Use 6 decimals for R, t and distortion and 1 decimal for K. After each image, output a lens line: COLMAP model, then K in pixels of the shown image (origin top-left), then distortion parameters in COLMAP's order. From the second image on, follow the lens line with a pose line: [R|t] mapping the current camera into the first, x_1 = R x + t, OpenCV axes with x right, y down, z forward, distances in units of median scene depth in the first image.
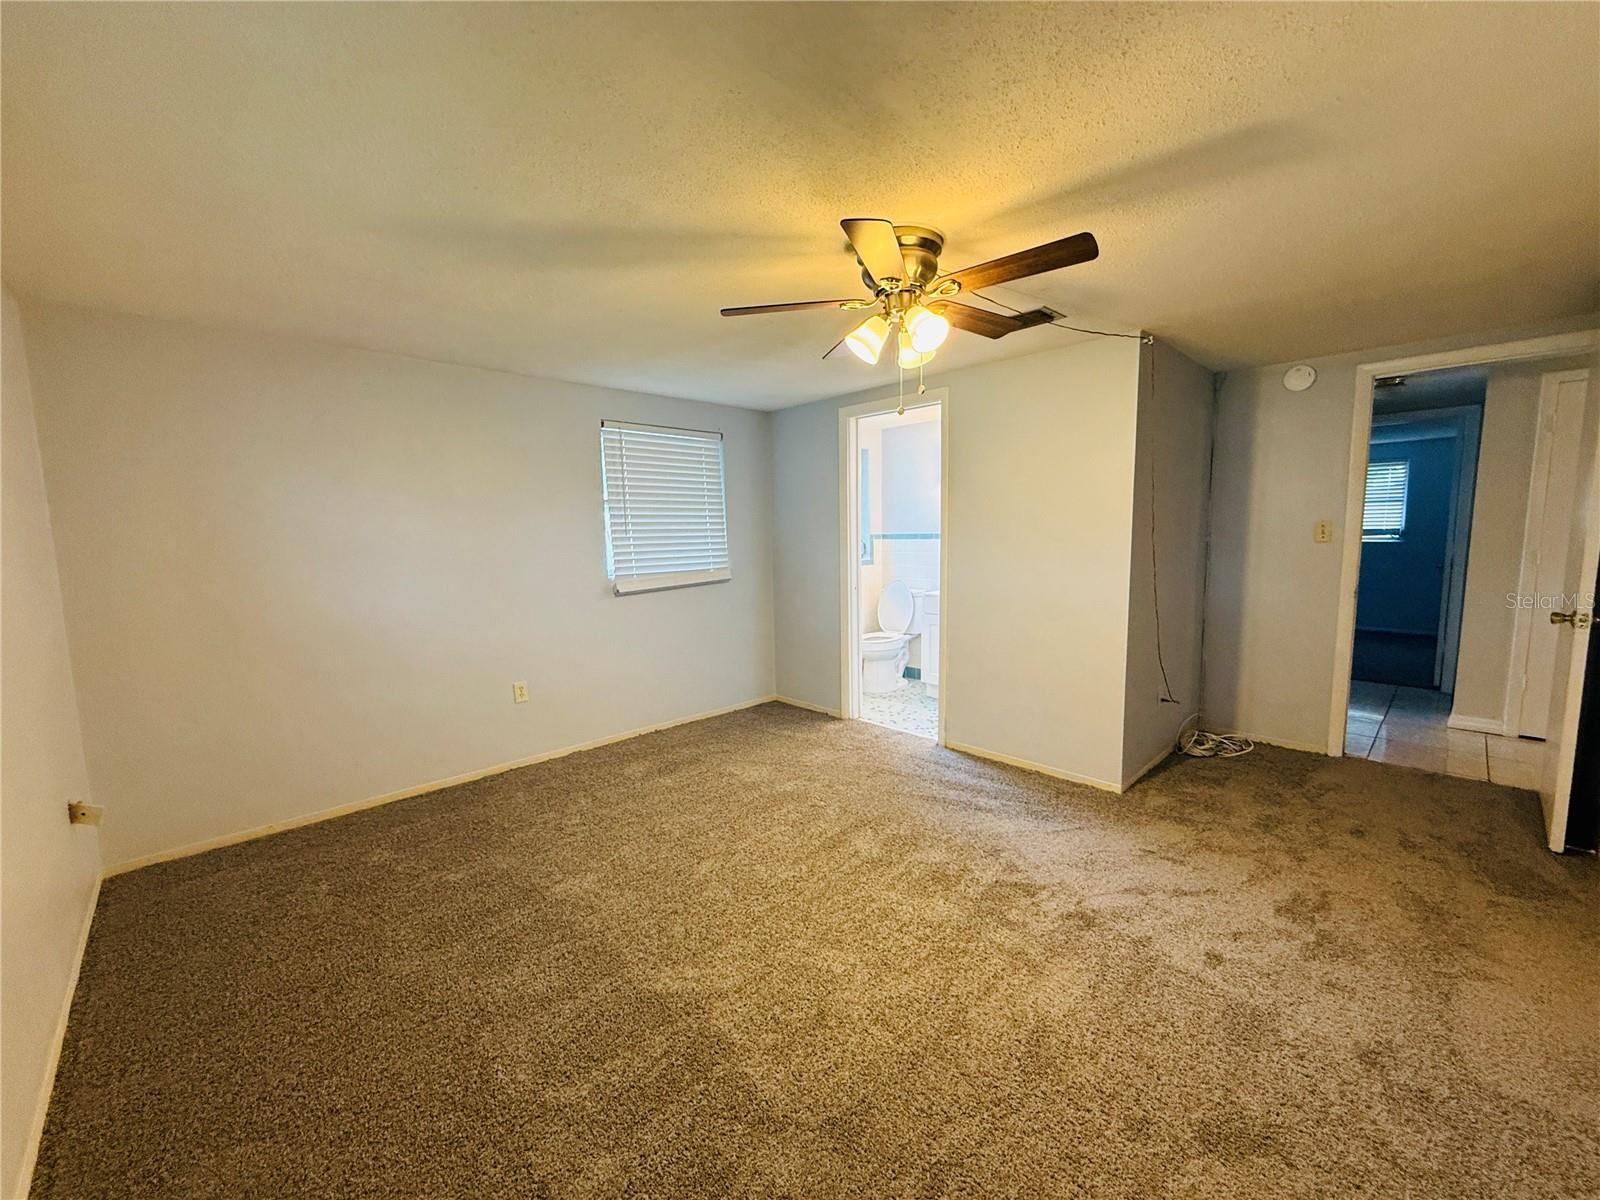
lens RADIAL K [[639.4, 0, 802.0], [0, 639.4, 595.3], [0, 0, 1]] dist [-0.001661, 0.000223]
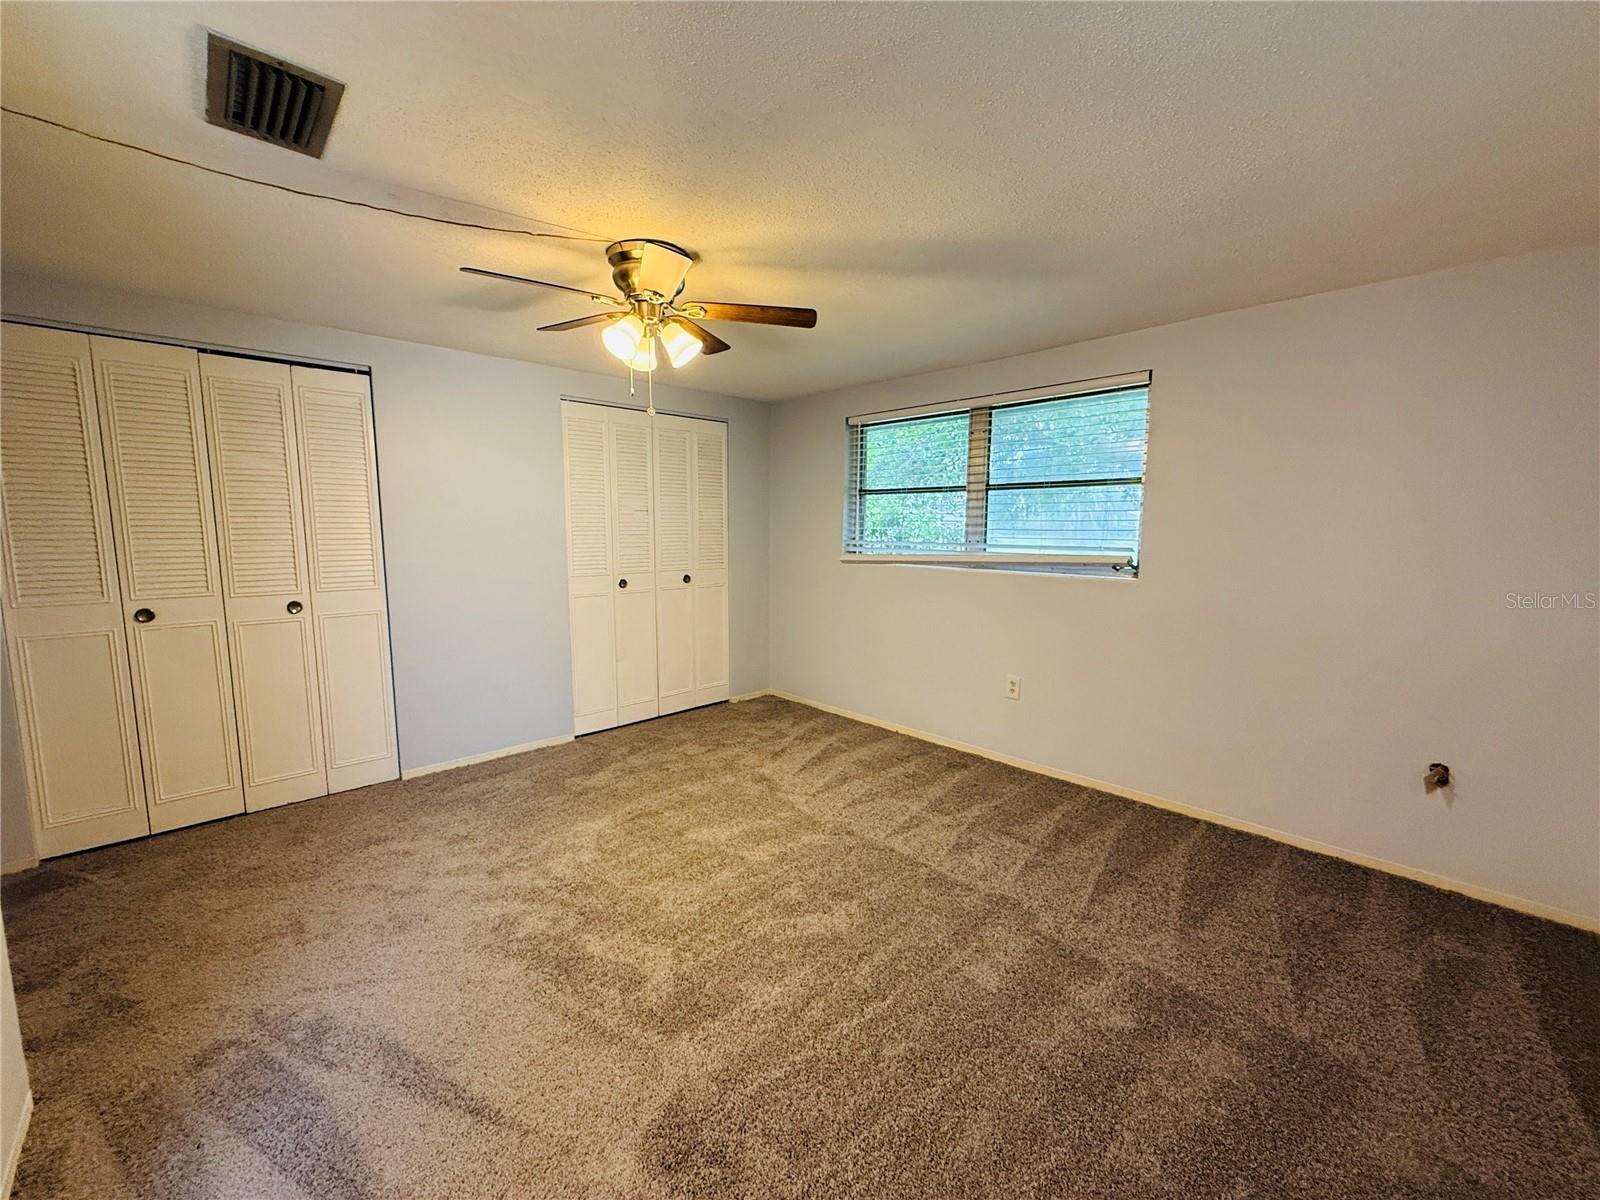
lens RADIAL K [[639.4, 0, 798.0], [0, 639.4, 601.2], [0, 0, 1]] dist [-0.001661, 0.000223]
pose [[-0.999931, 0.000337, 0.011735, -0.070721], [0.002984, 0.974046, 0.226332, -0.170536], [-0.011354, 0.226351, -0.973980, 1.564496]]
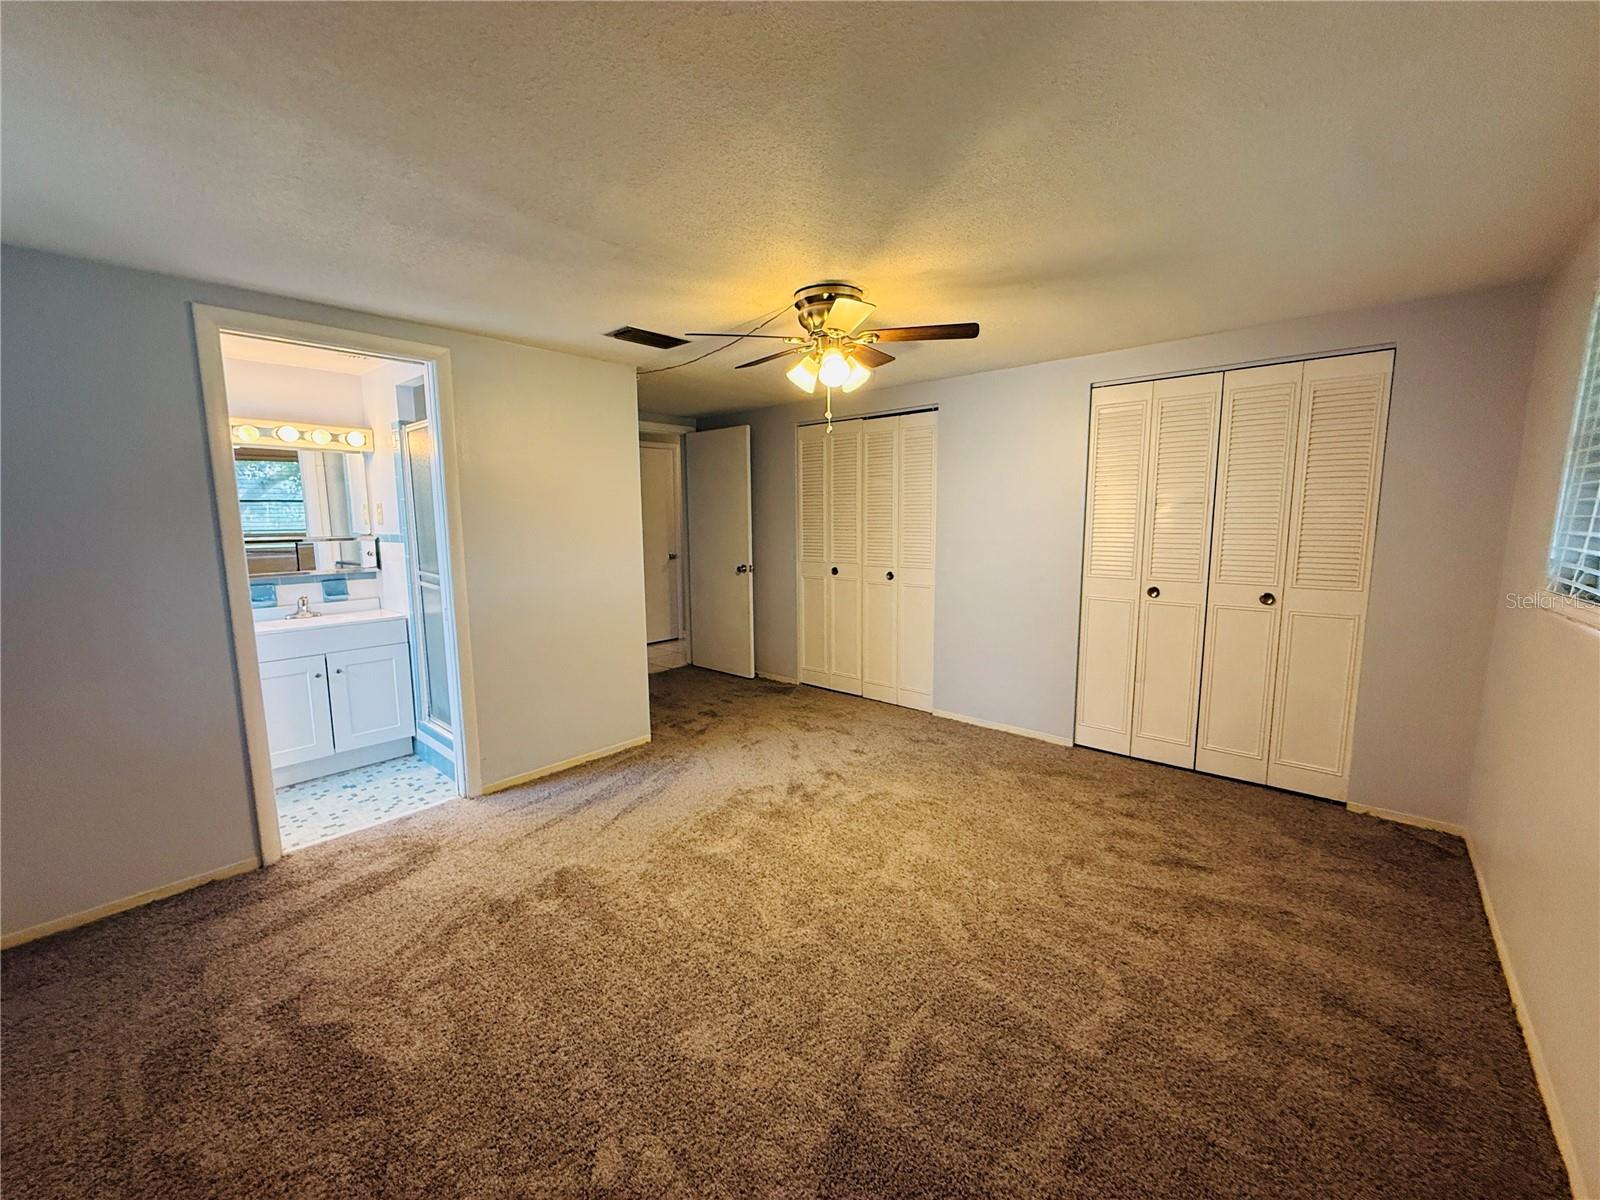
lens RADIAL K [[639.4, 0, 803.3], [0, 639.4, 600.8], [0, 0, 1]] dist [-0.001661, 0.000223]
pose [[-0.073514, -0.122479, 0.989745, -0.818659], [0.113275, 0.984982, 0.130303, -0.095914], [-0.990840, 0.121693, -0.058536, 0.859647]]
